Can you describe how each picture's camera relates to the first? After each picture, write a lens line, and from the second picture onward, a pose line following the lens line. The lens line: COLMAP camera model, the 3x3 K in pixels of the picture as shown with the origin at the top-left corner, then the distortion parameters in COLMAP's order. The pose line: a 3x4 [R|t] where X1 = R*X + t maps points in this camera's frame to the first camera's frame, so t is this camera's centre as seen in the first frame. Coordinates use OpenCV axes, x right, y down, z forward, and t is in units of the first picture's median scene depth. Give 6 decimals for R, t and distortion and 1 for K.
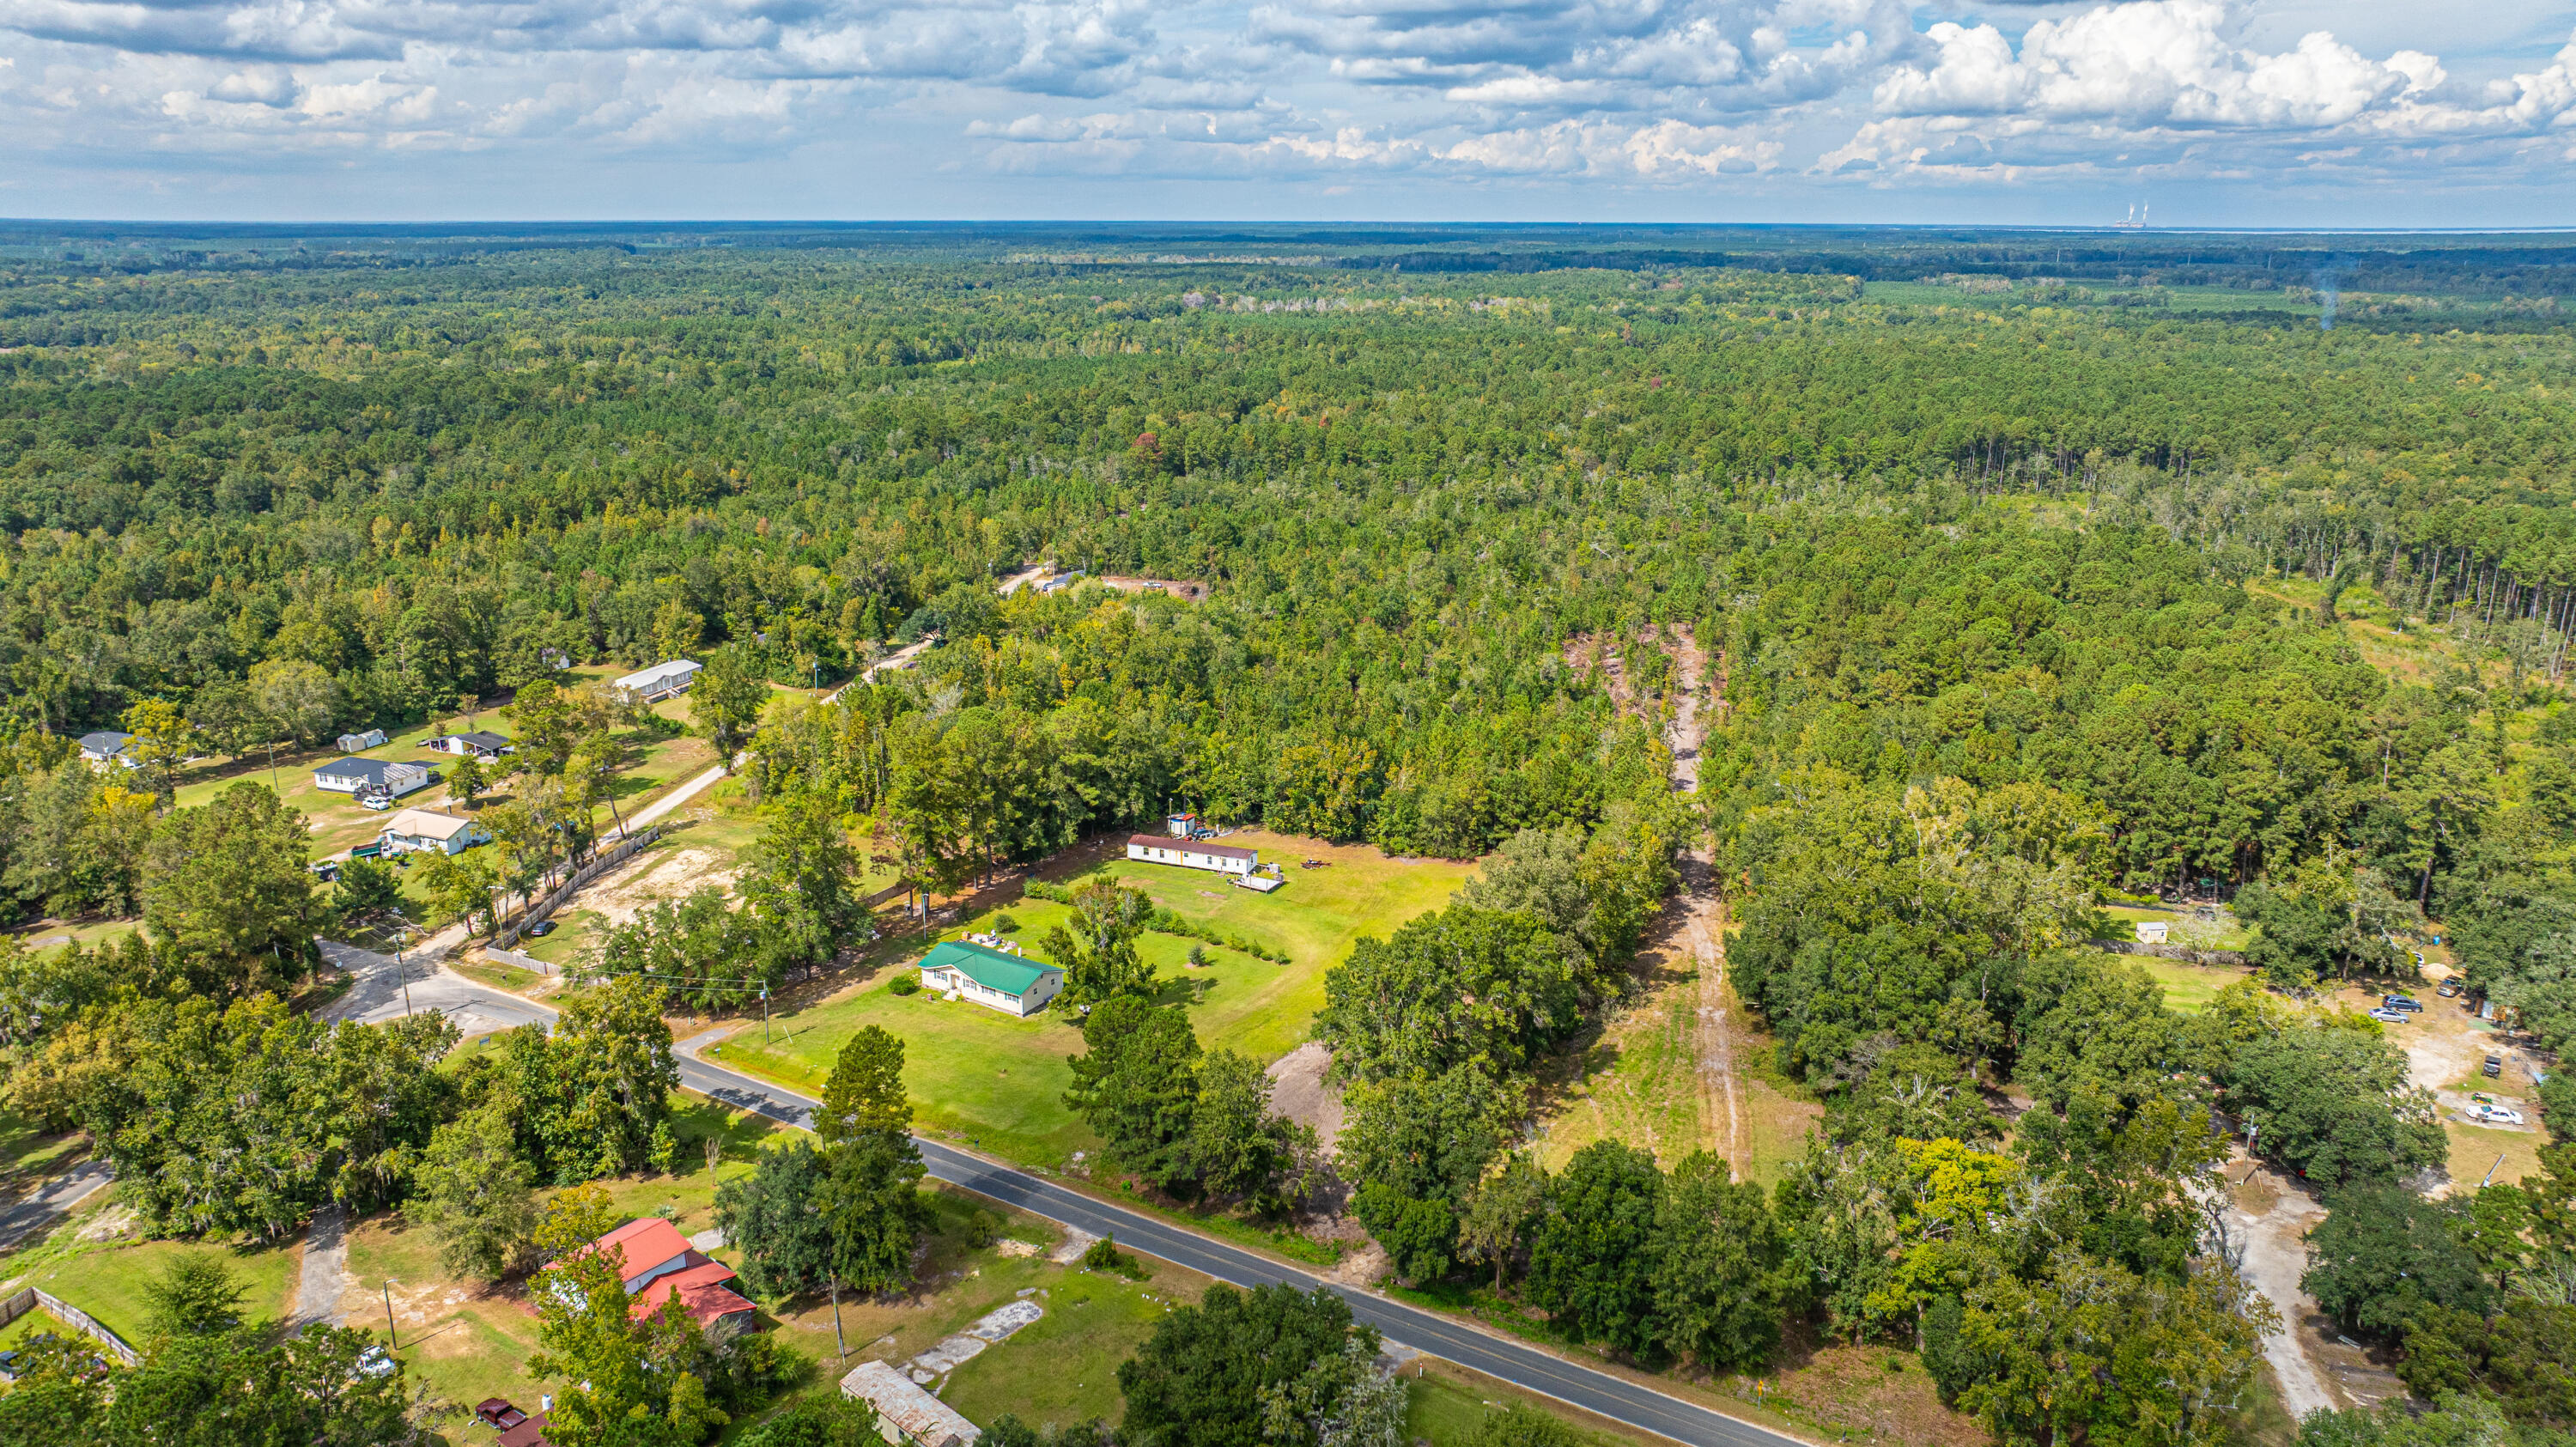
lens RADIAL K [[1819.8, 0, 1309.9], [0, 1819.8, 719.5], [0, 0, 1]] dist [-0.020979, 0.015818]
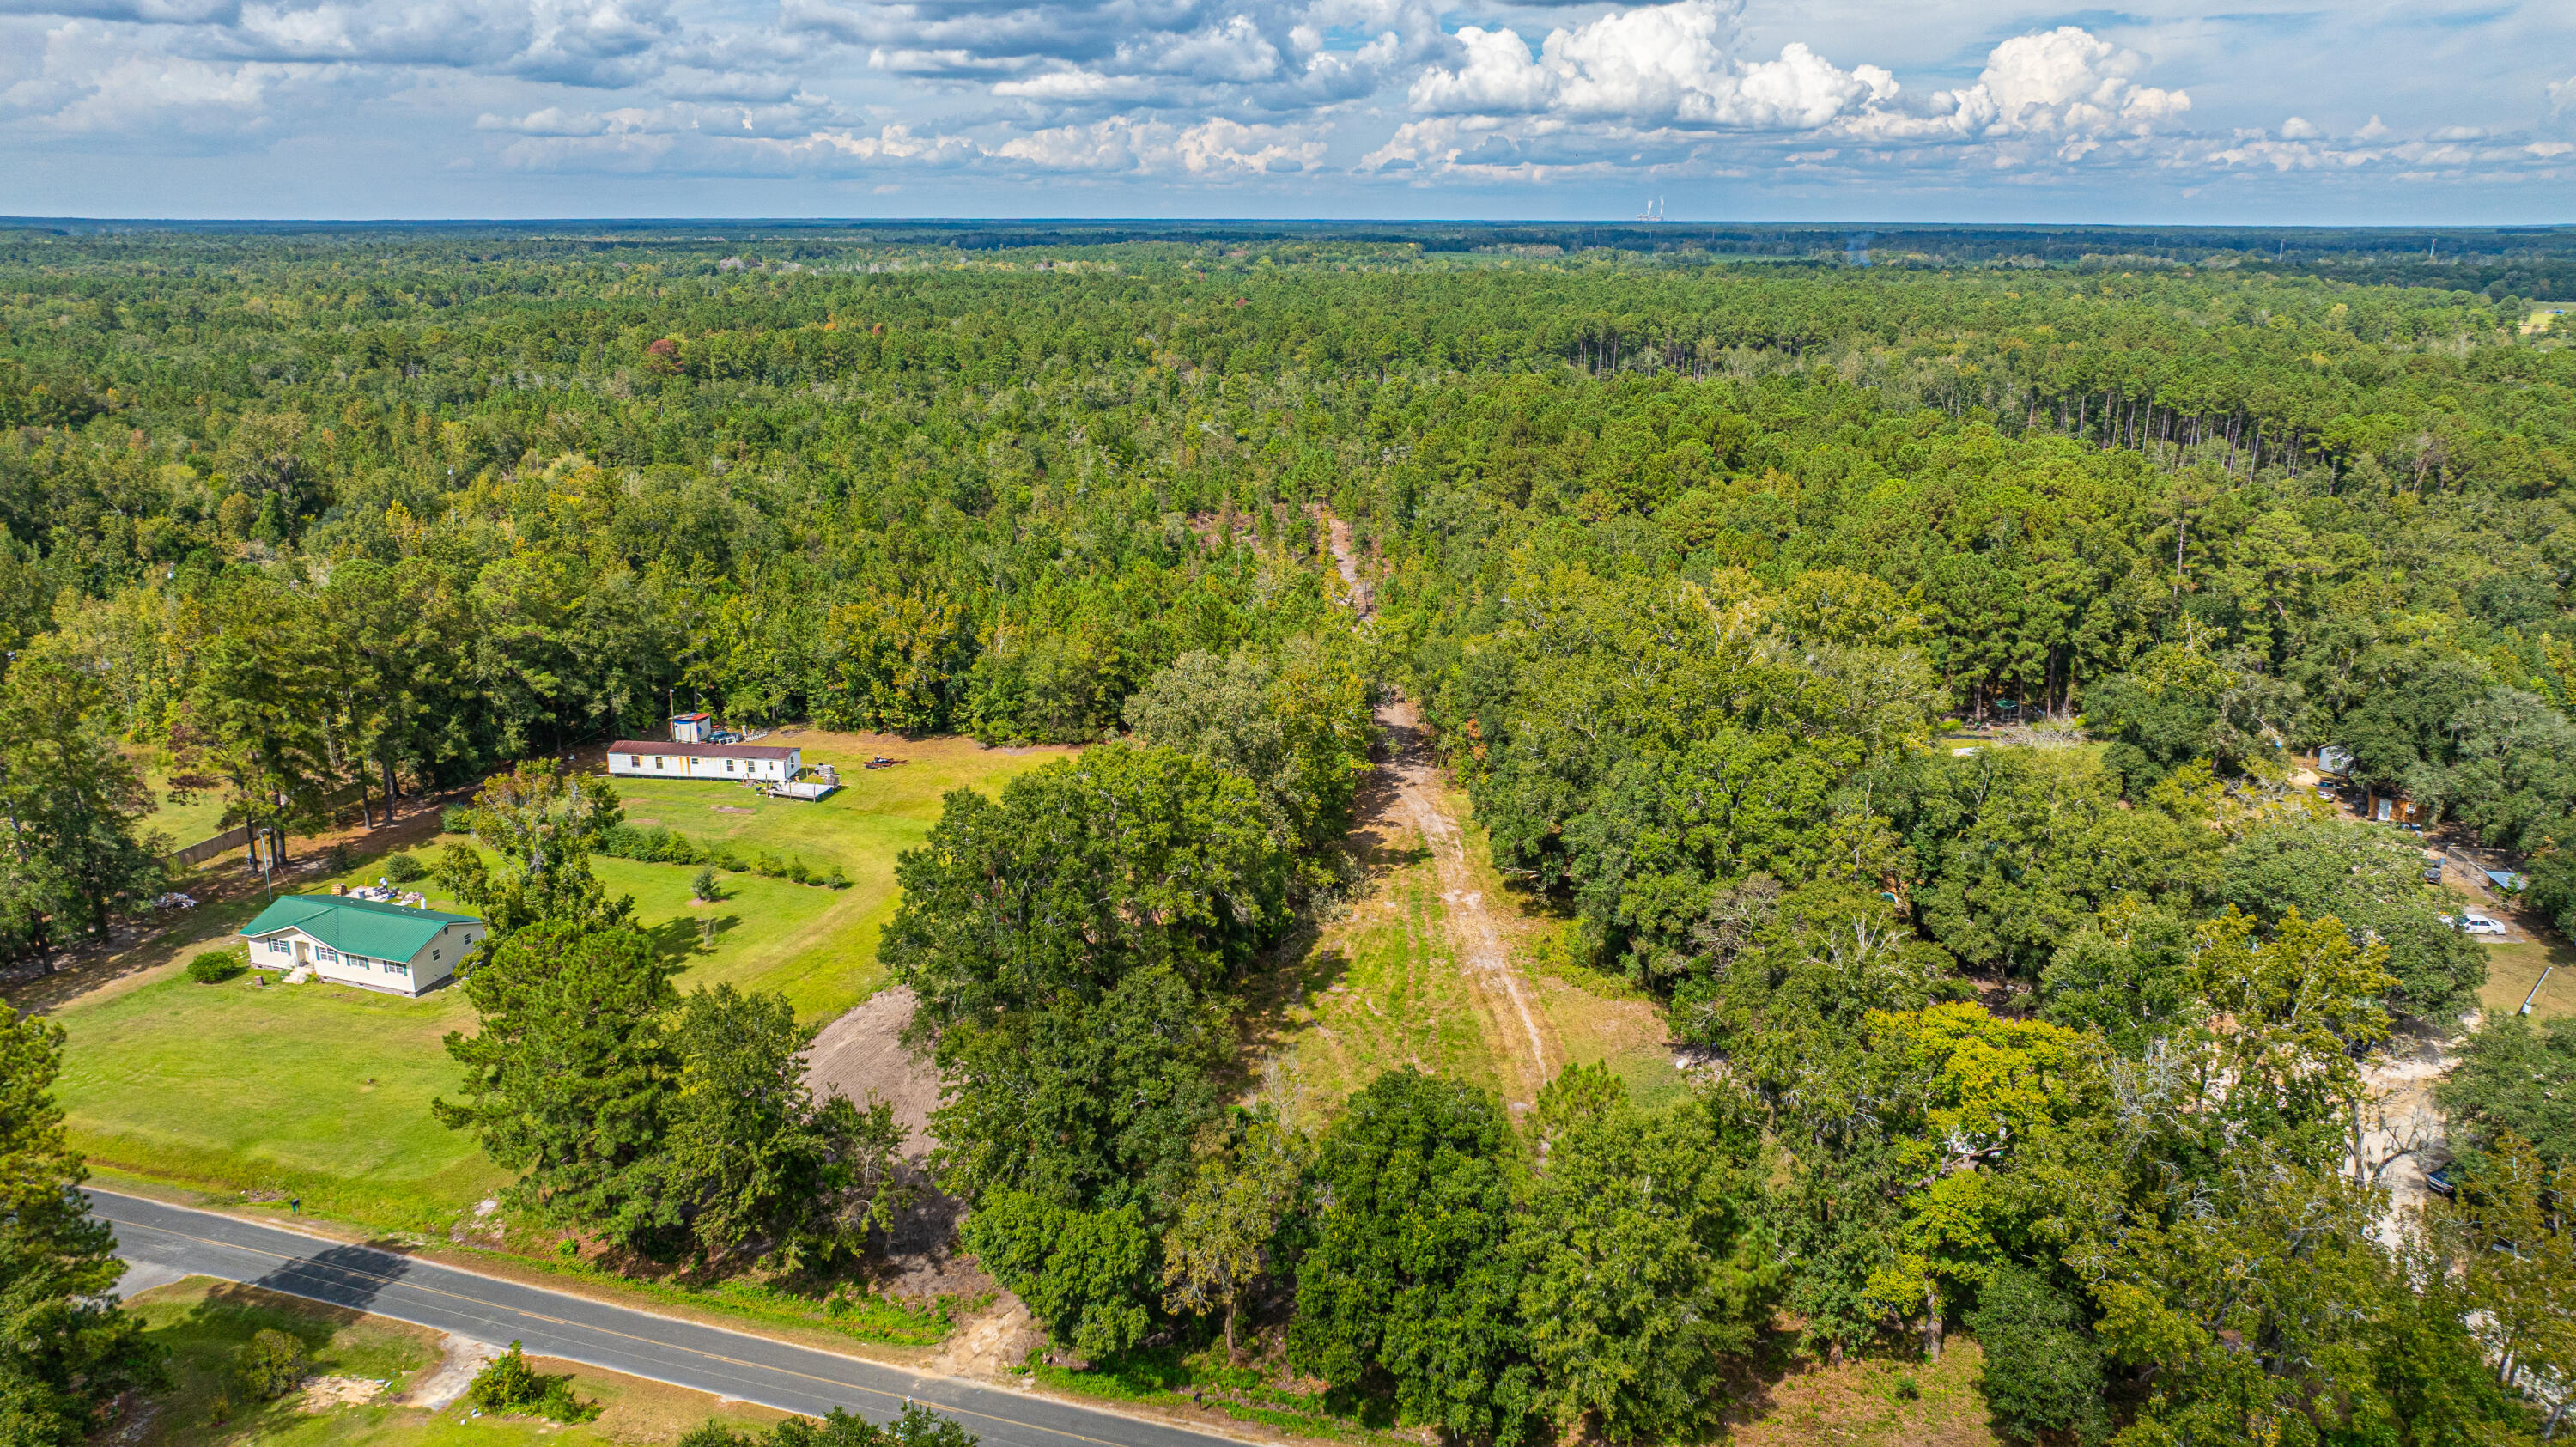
lens RADIAL K [[1819.8, 0, 1271.2], [0, 1819.8, 749.2], [0, 0, 1]] dist [-0.020979, 0.015818]
pose [[0.977082, -0.072114, 0.200275, 0.009157], [0.069046, 0.997365, 0.022272, 0.073430], [-0.201353, -0.007933, 0.979487, 0.284759]]
